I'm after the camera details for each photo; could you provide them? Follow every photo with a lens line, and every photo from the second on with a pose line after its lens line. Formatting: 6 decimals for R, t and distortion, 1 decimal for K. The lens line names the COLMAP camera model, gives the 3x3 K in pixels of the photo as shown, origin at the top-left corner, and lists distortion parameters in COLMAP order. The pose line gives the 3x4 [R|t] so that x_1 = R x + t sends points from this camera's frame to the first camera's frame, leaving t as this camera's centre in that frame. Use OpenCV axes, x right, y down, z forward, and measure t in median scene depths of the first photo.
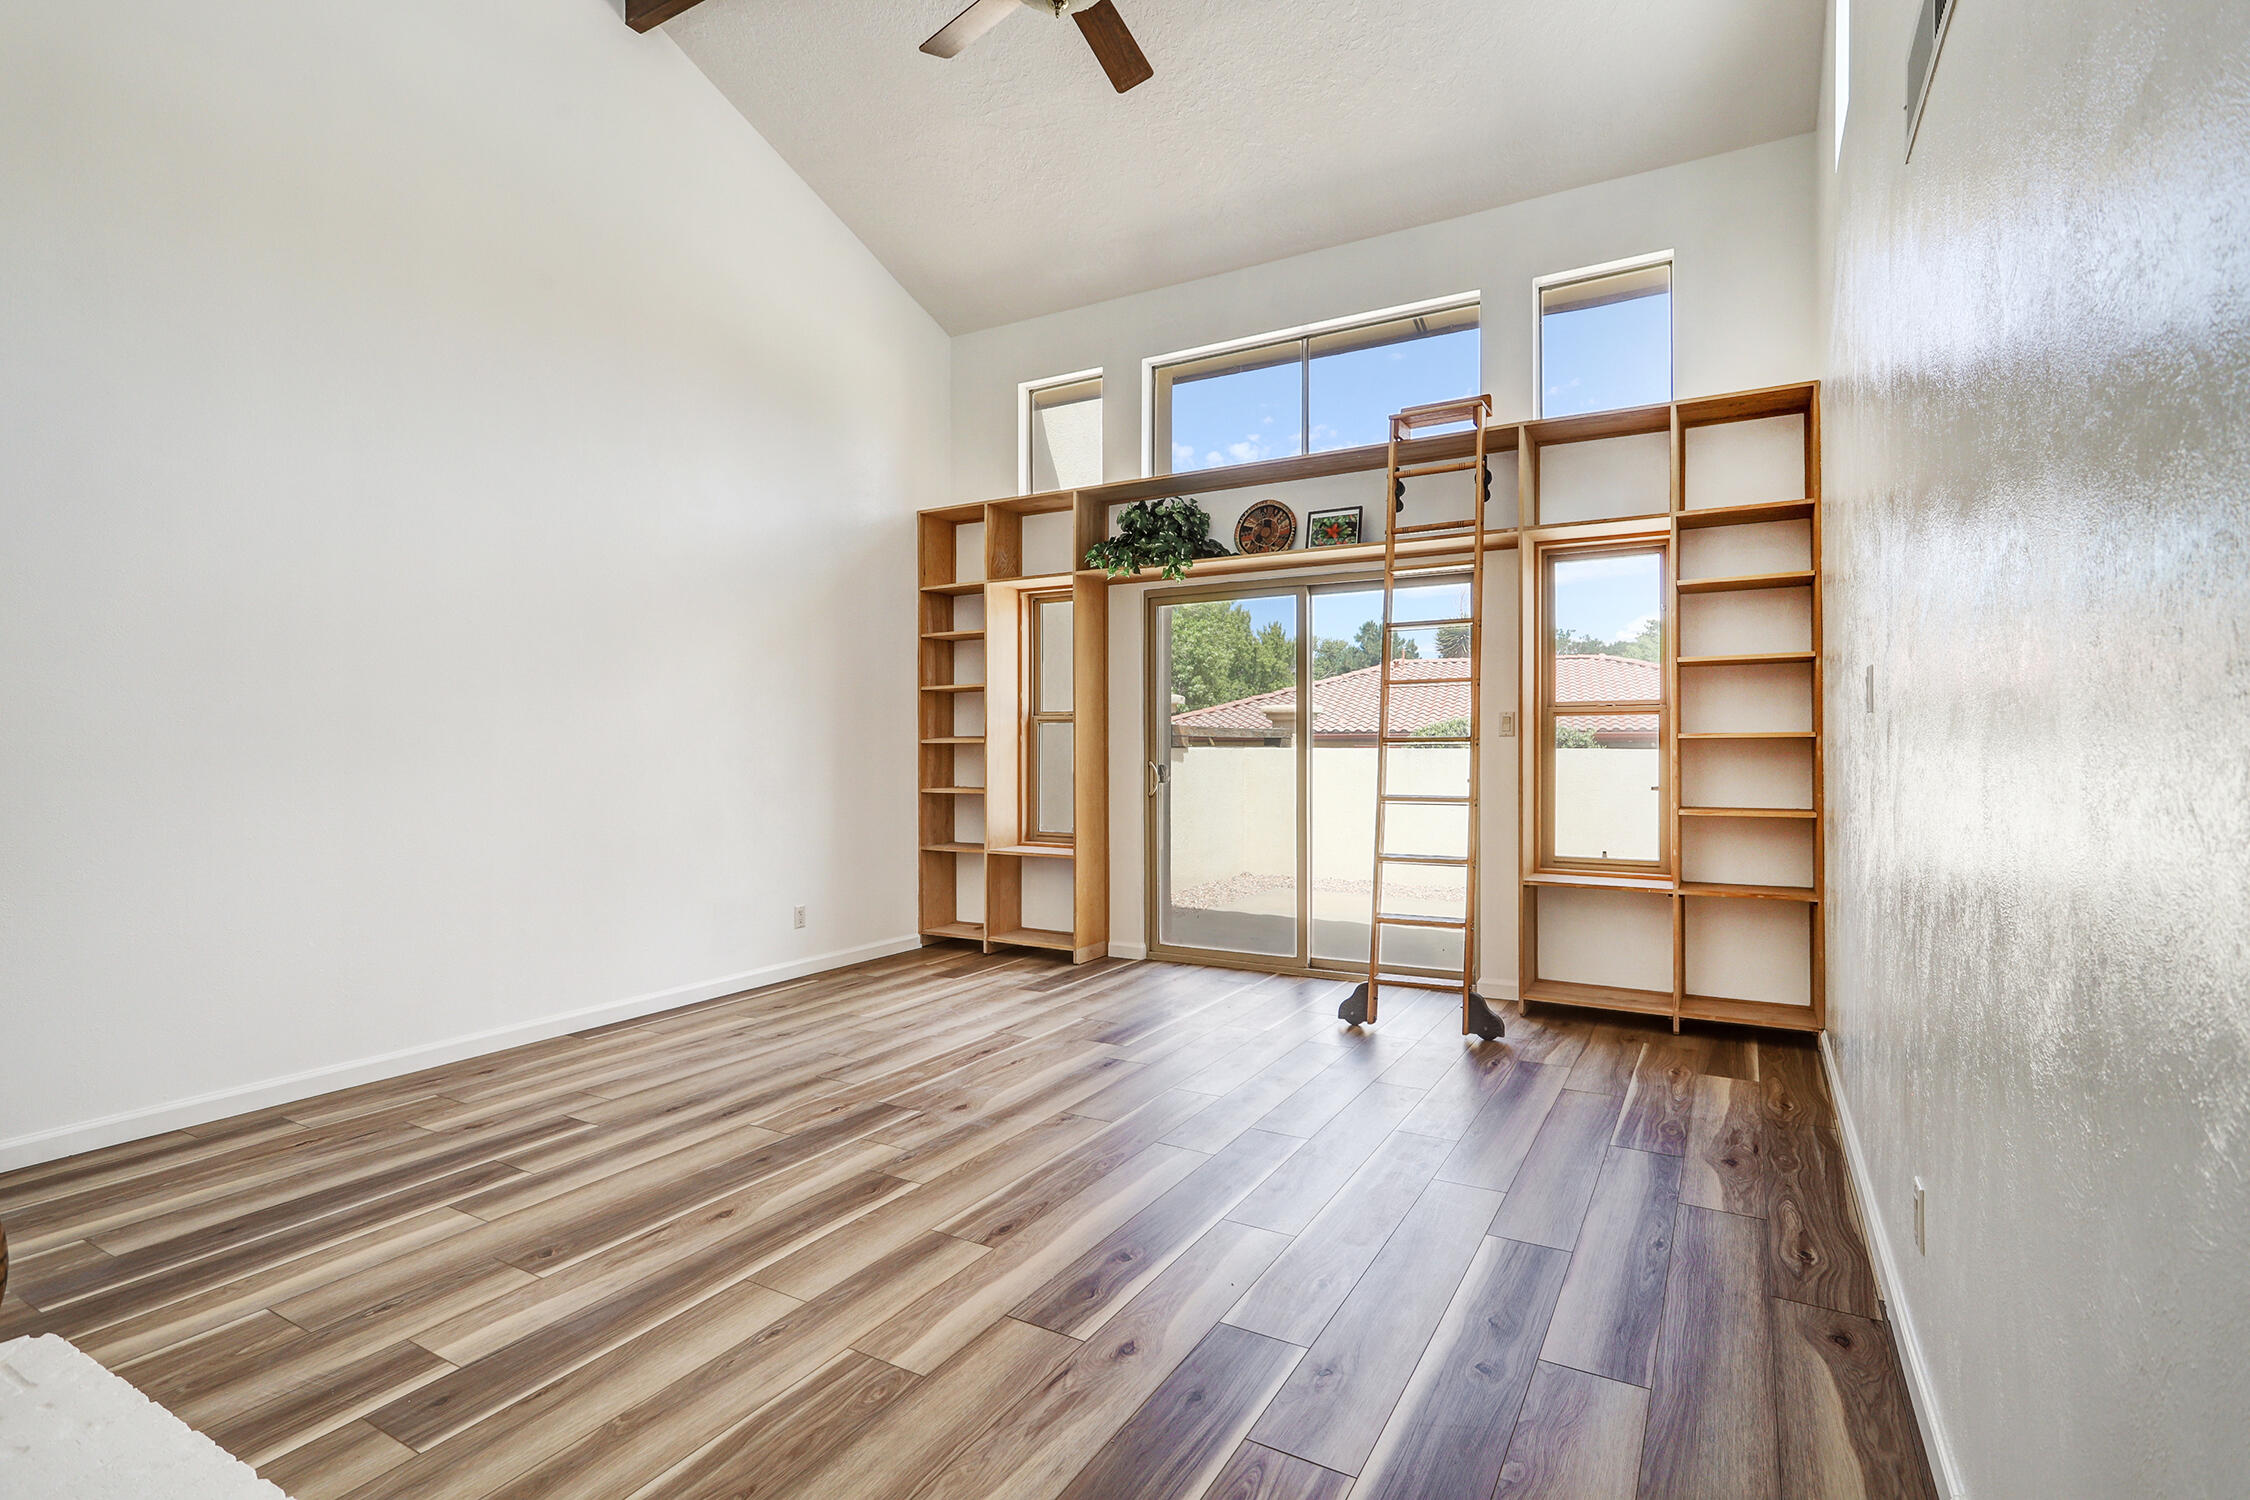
lens RADIAL K [[1071.5, 0, 1135.2], [0, 1071.5, 746.8], [0, 0, 1]] dist [-0.000916, 0.000258]
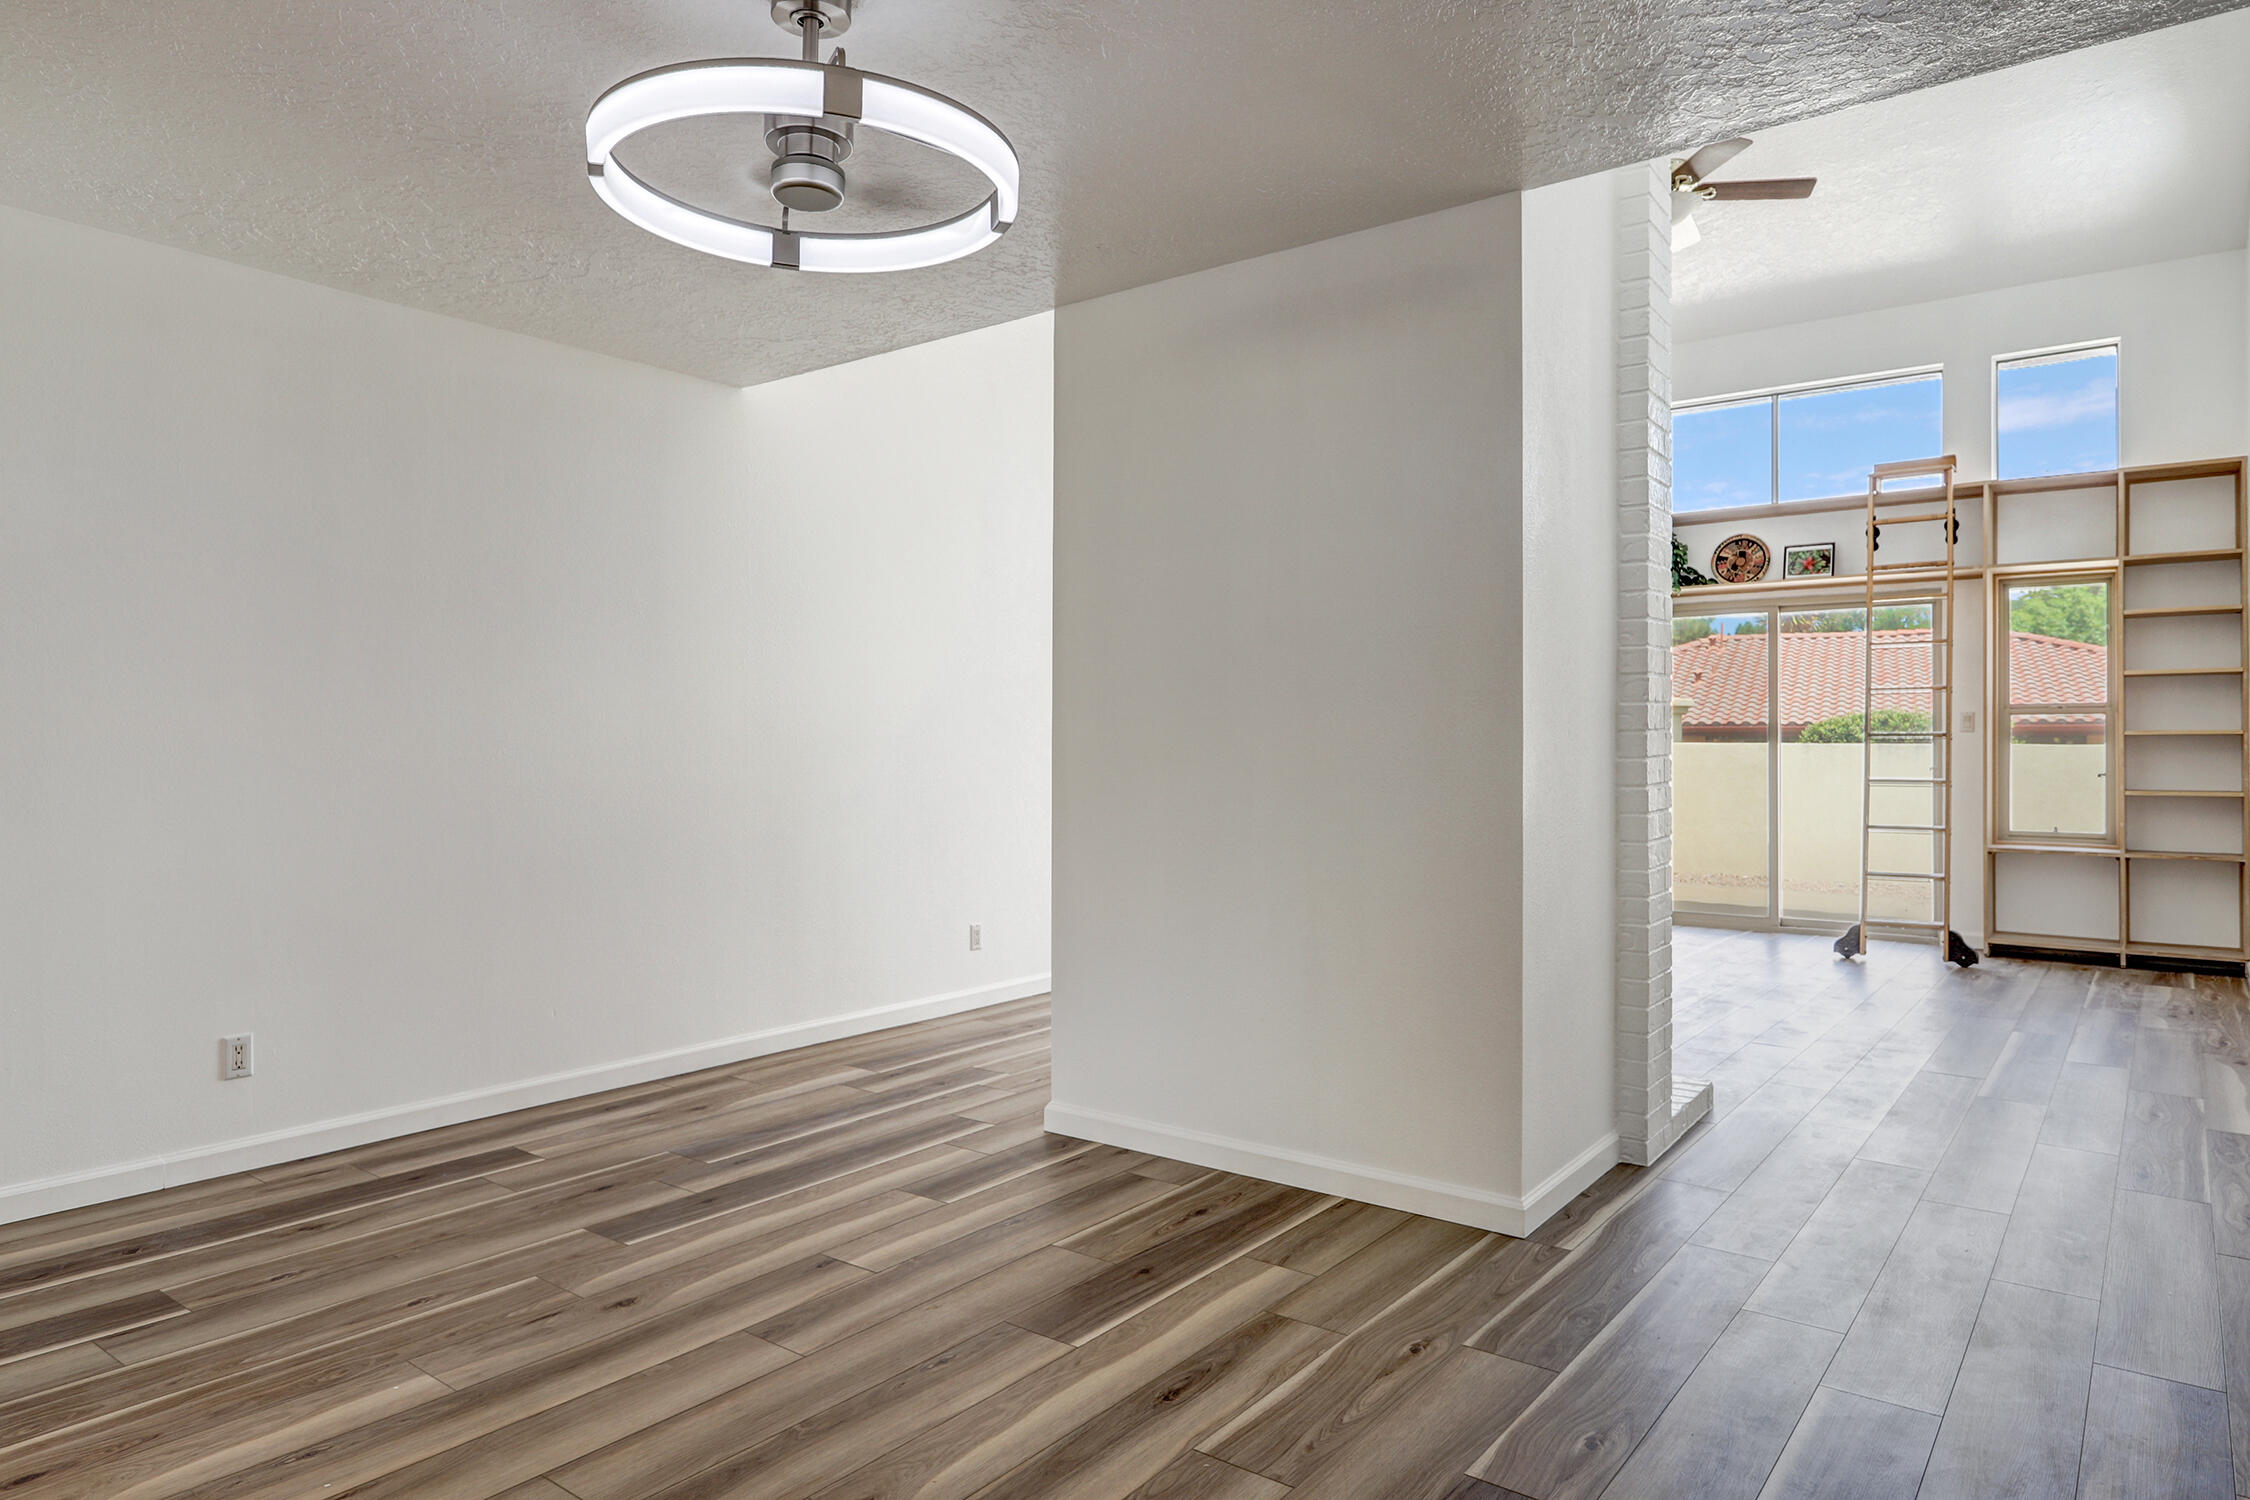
lens RADIAL K [[1364.4, 0, 1126.8], [0, 1364.4, 742.4], [0, 0, 1]] dist [0.001035, 0.000004]
pose [[0.989449, 0.002214, -0.144862, -0.430091], [-0.002951, 0.999984, -0.004875, 0.013545], [0.144849, 0.005251, 0.989440, -0.773686]]
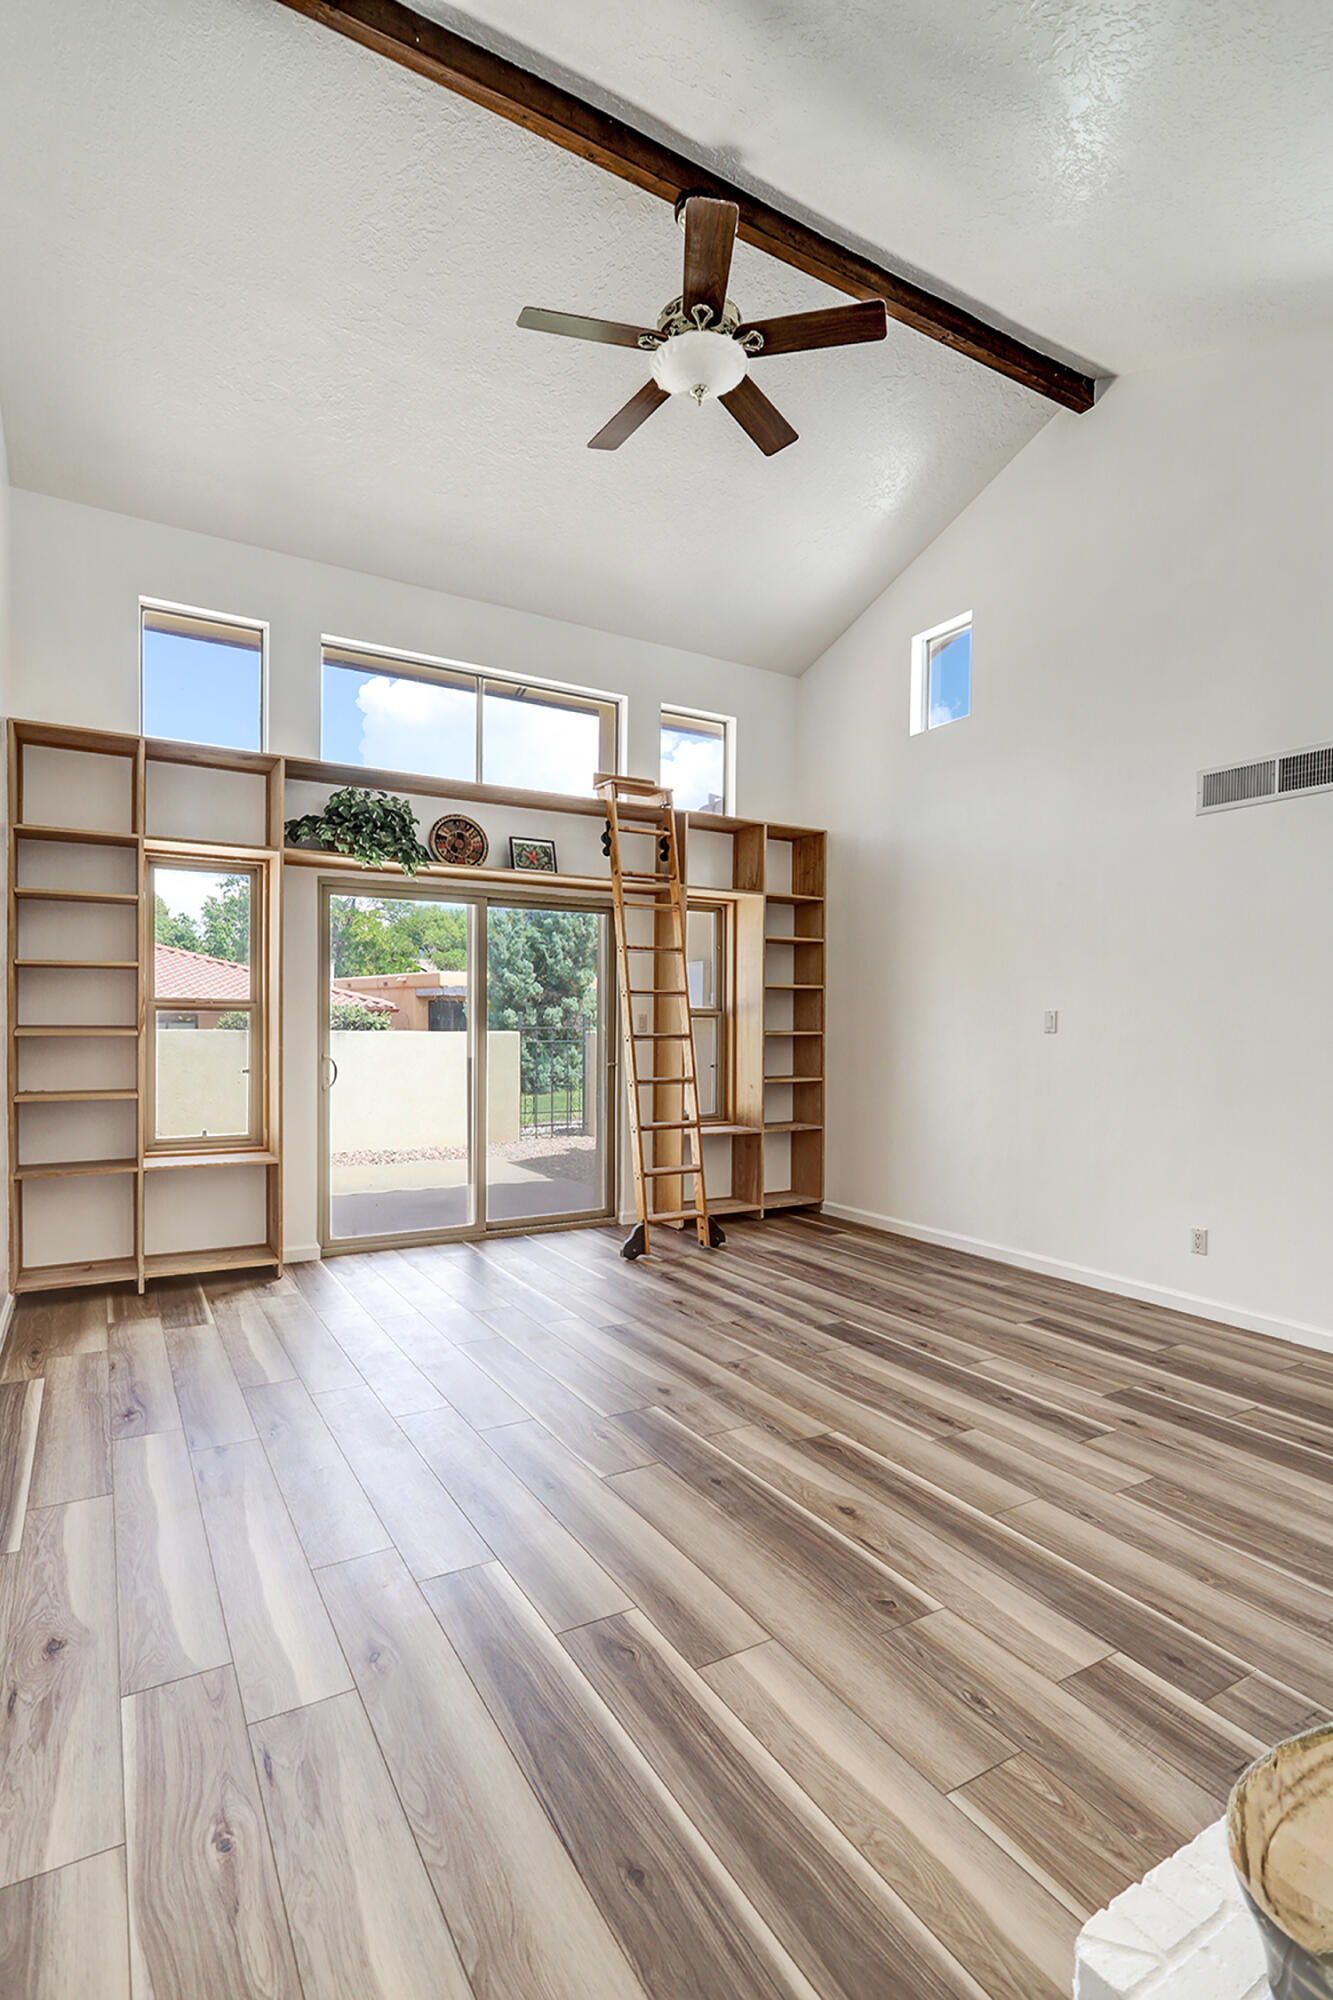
lens RADIAL K [[952.5, 0, 662.4], [0, 952.5, 981.6], [0, 0, 1]] dist [-0.000916, 0.000258]
pose [[0.500132, 0.041189, 0.864969, -0.796892], [-0.004938, 0.998988, -0.044715, -0.019425], [-0.865935, 0.018092, 0.499829, 0.424132]]
